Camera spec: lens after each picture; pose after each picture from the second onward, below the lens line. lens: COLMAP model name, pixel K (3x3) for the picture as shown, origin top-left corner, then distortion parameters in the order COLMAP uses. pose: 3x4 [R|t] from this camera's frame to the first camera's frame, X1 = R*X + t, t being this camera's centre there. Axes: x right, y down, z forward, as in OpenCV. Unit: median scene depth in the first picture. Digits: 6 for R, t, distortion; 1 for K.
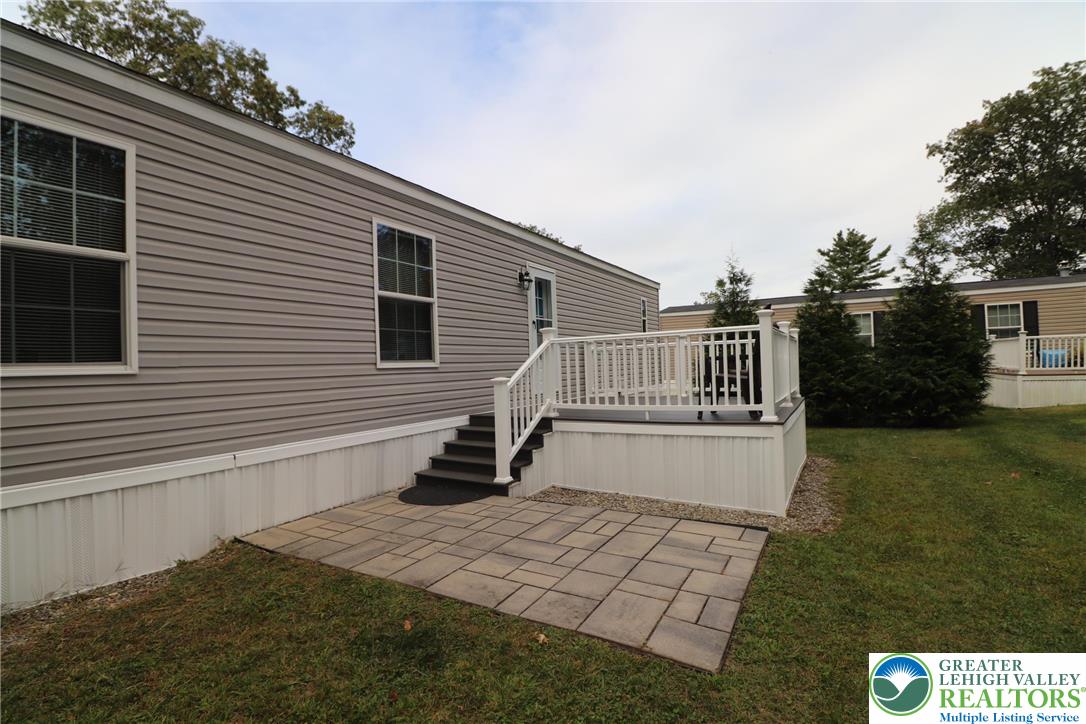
lens RADIAL K [[502.9, 0, 537.9], [0, 502.9, 361.4], [0, 0, 1]] dist [-0.003637, -0.011015]
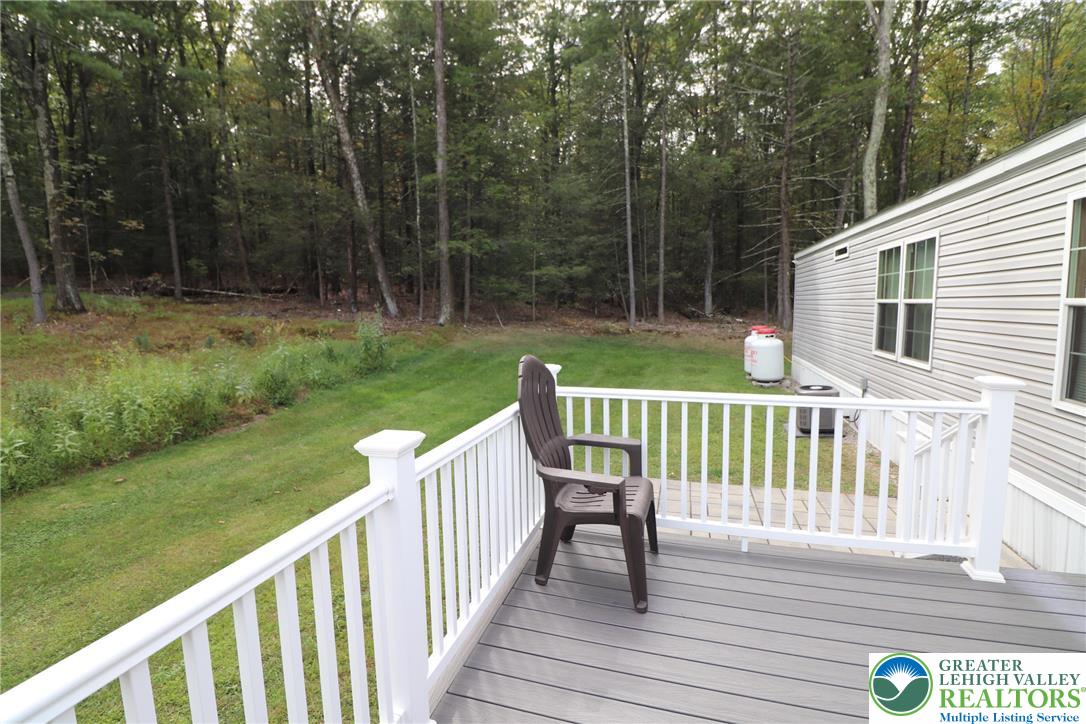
lens RADIAL K [[502.9, 0, 539.5], [0, 502.9, 354.4], [0, 0, 1]] dist [-0.003637, -0.011015]
pose [[-0.968317, 0.078894, -0.236933, 0.414813], [0.057549, 0.993745, 0.095700, -0.126942], [0.243001, 0.079032, -0.966801, 1.100660]]
